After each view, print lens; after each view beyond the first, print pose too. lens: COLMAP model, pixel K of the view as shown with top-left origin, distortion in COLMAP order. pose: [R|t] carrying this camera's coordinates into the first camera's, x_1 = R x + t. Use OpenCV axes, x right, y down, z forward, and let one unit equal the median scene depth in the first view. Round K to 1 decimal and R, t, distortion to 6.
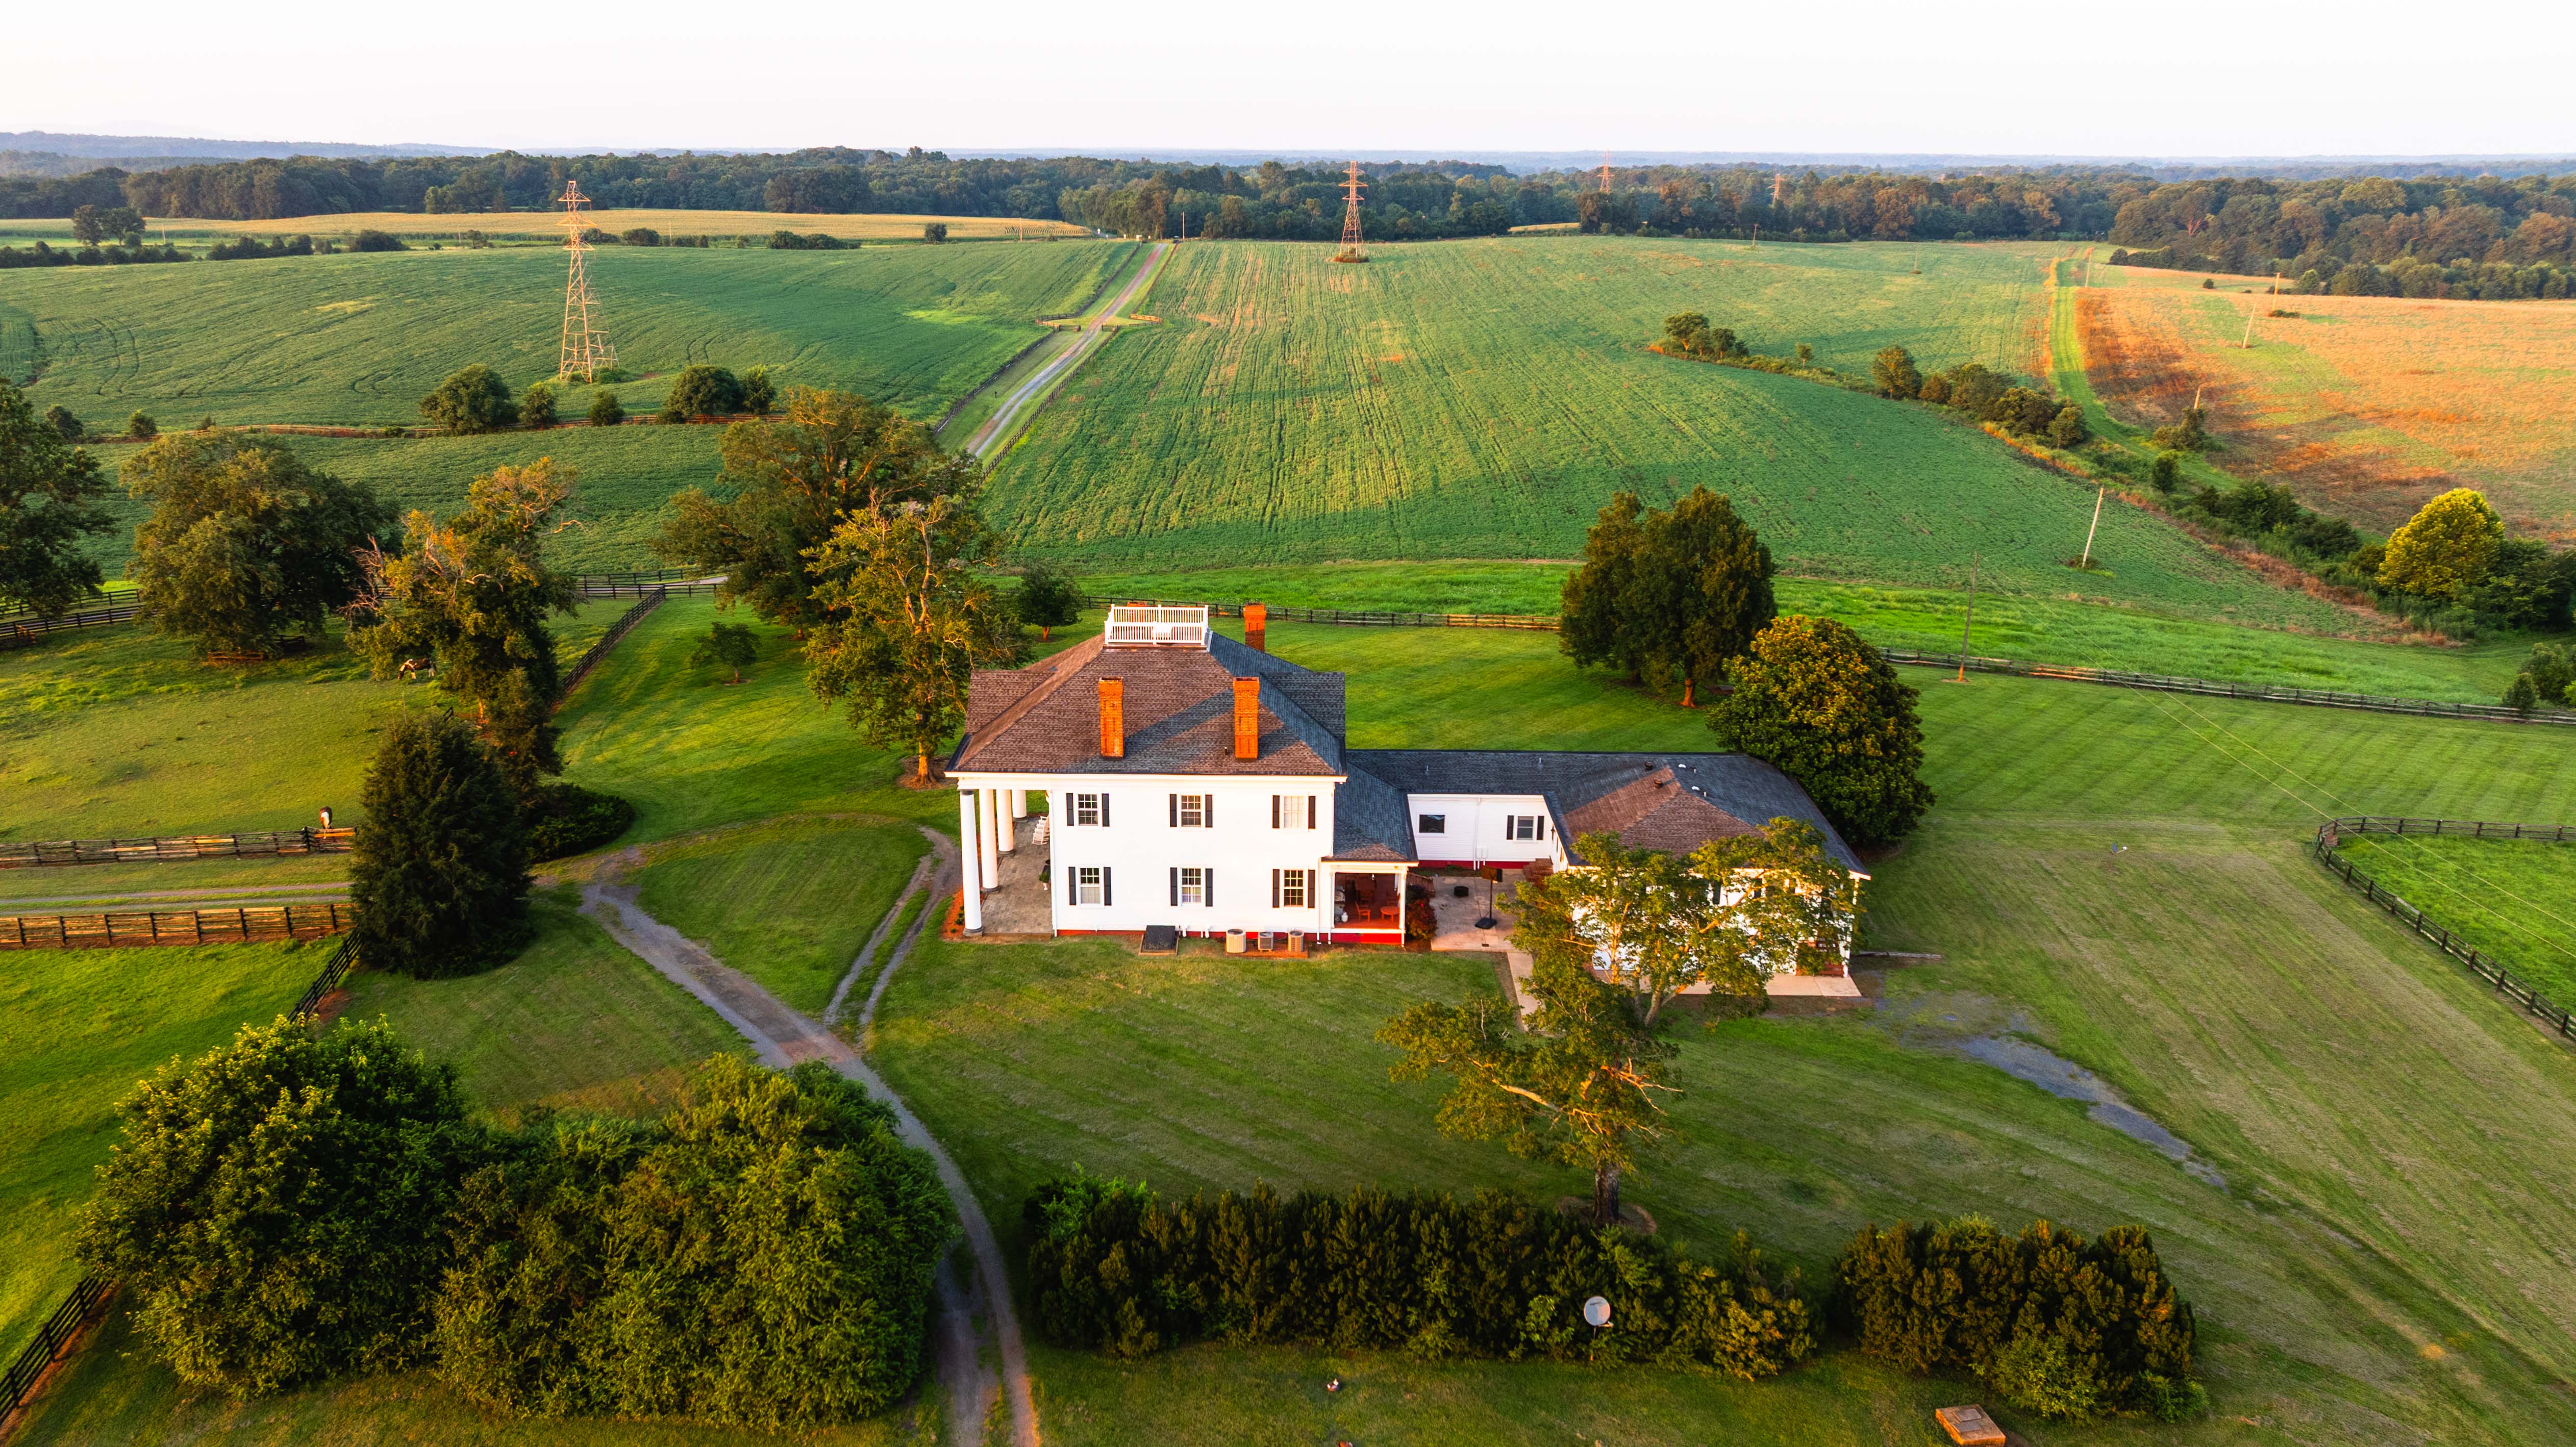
lens RADIAL K [[1892.2, 0, 1288.7], [0, 1892.2, 837.3], [0, 0, 1]] dist [-0.021224, 0.009620]
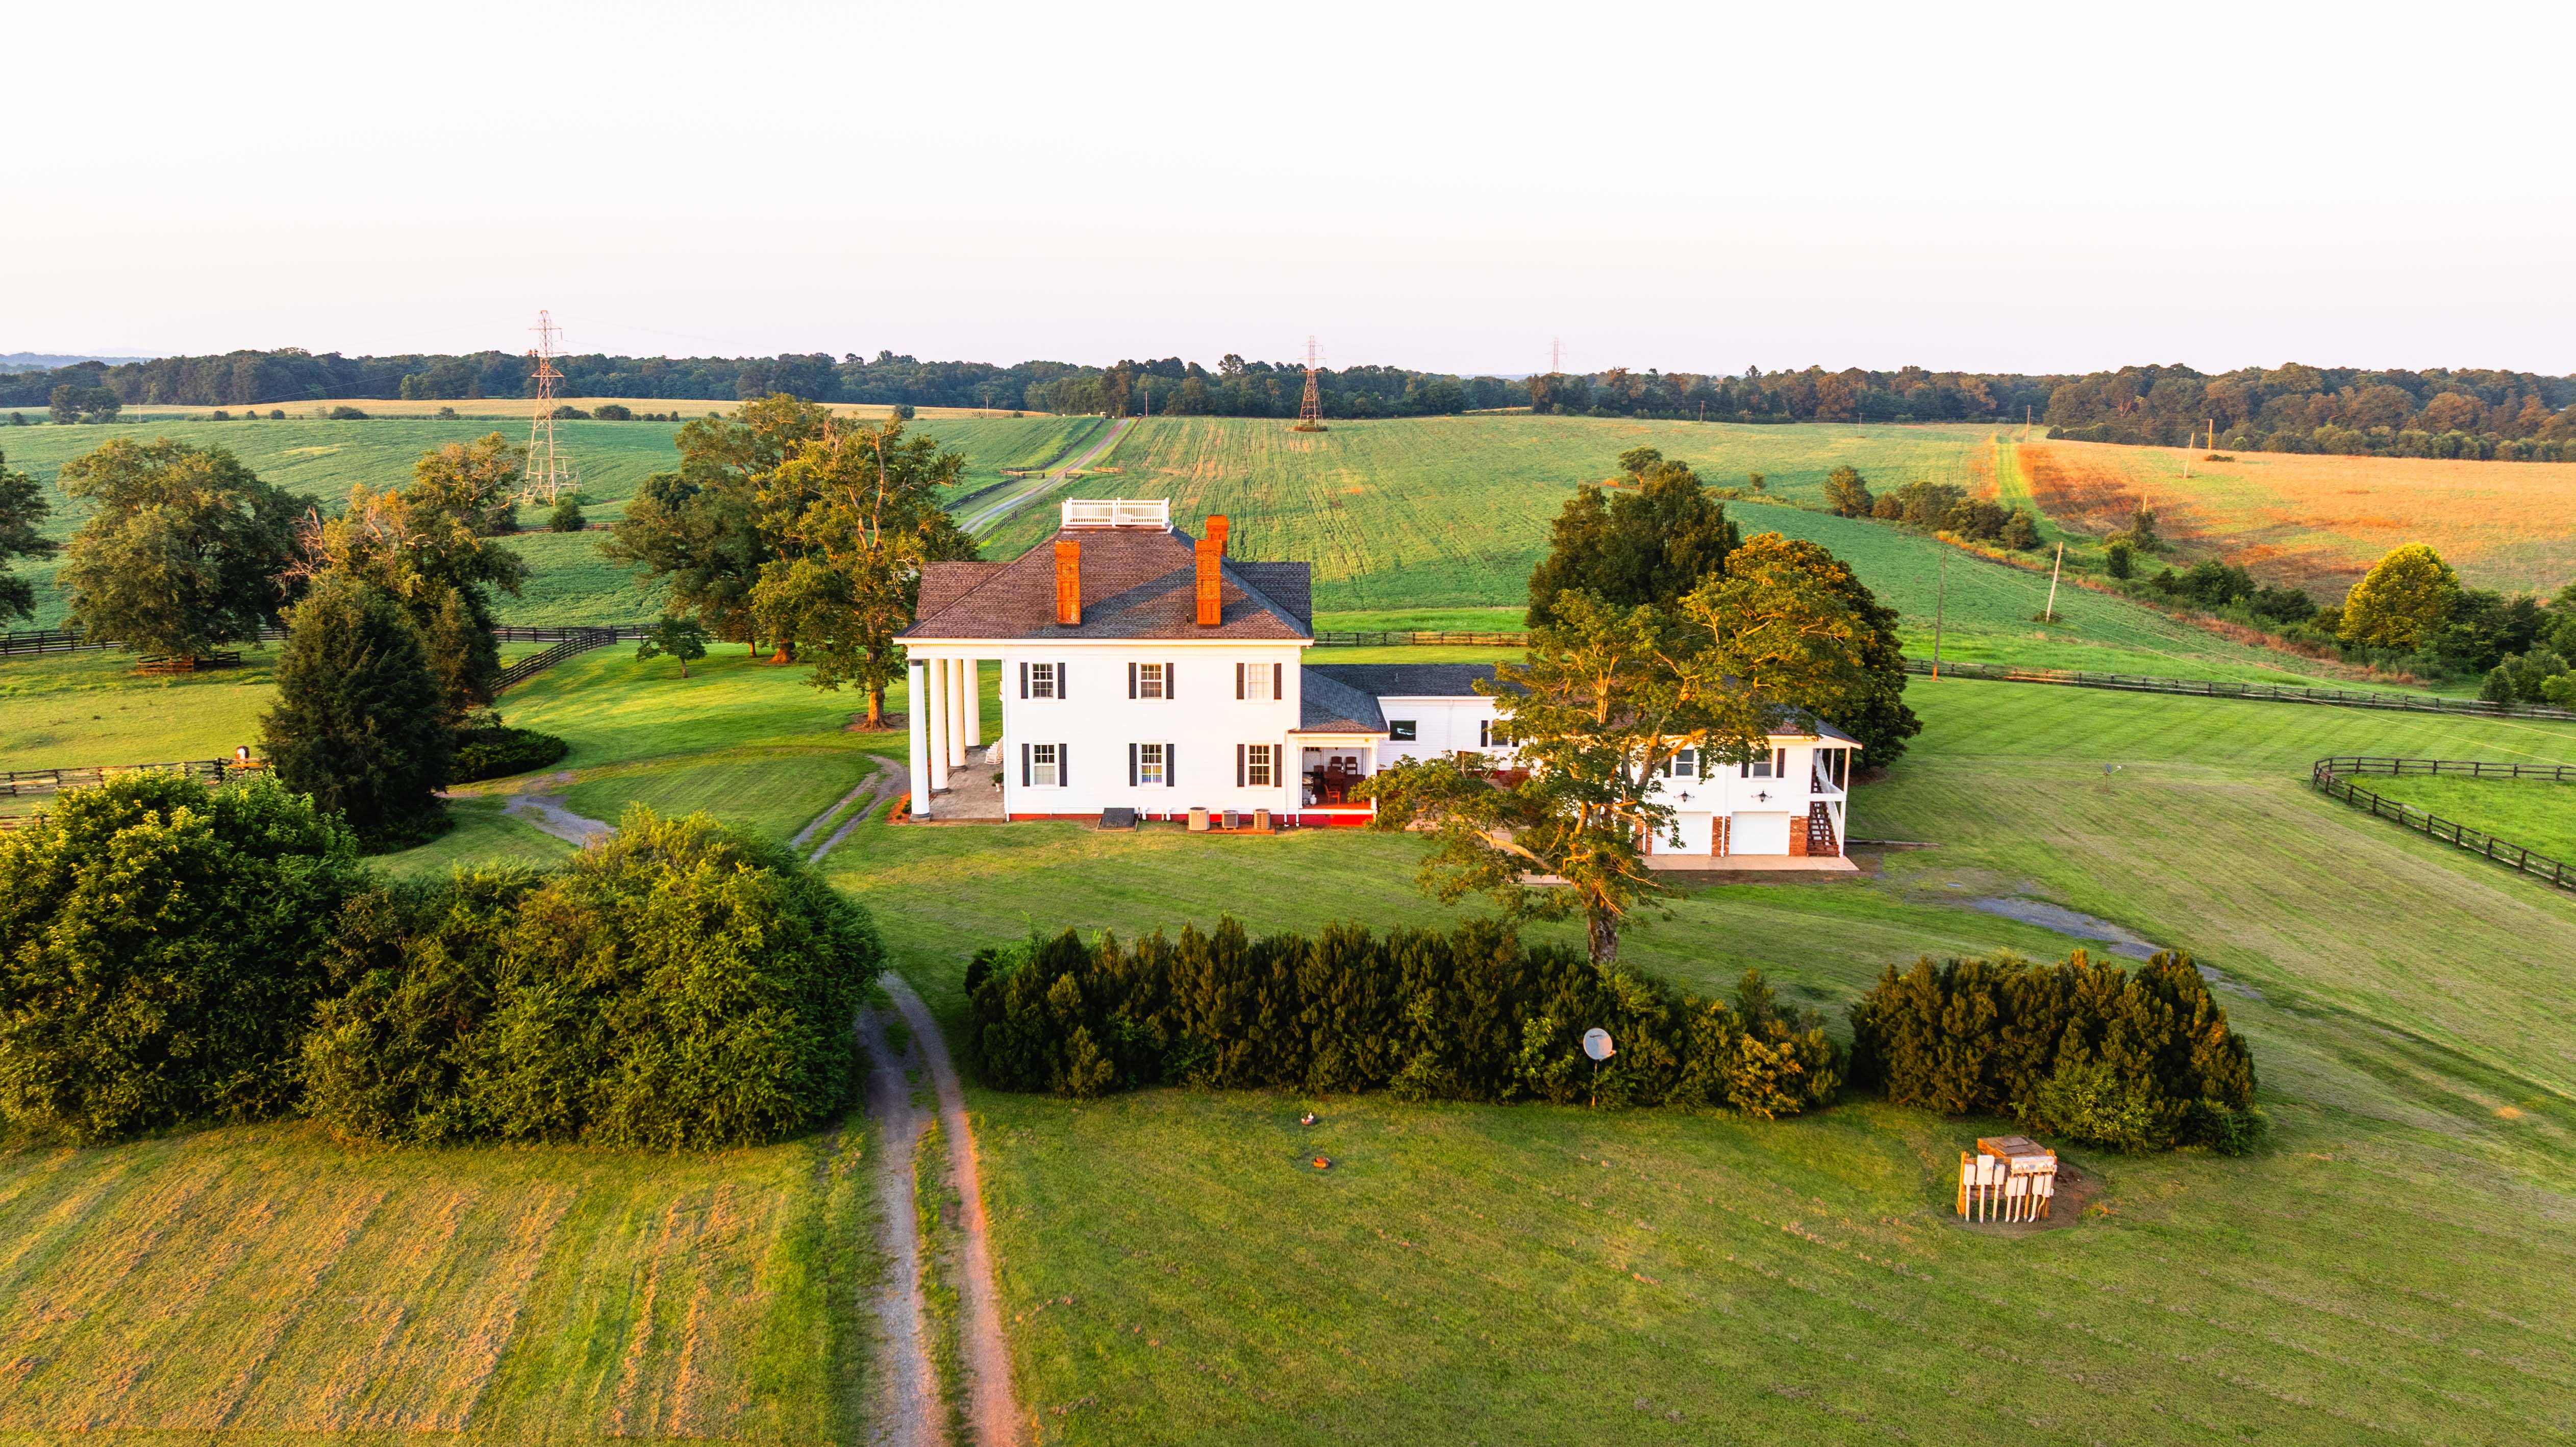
lens RADIAL K [[1892.2, 0, 1288.7], [0, 1892.2, 837.3], [0, 0, 1]] dist [-0.021224, 0.009620]
pose [[0.999780, -0.007310, 0.019679, -0.001561], [0.010090, 0.989364, -0.145108, 0.200723], [-0.018409, 0.145275, 0.989220, 0.064726]]
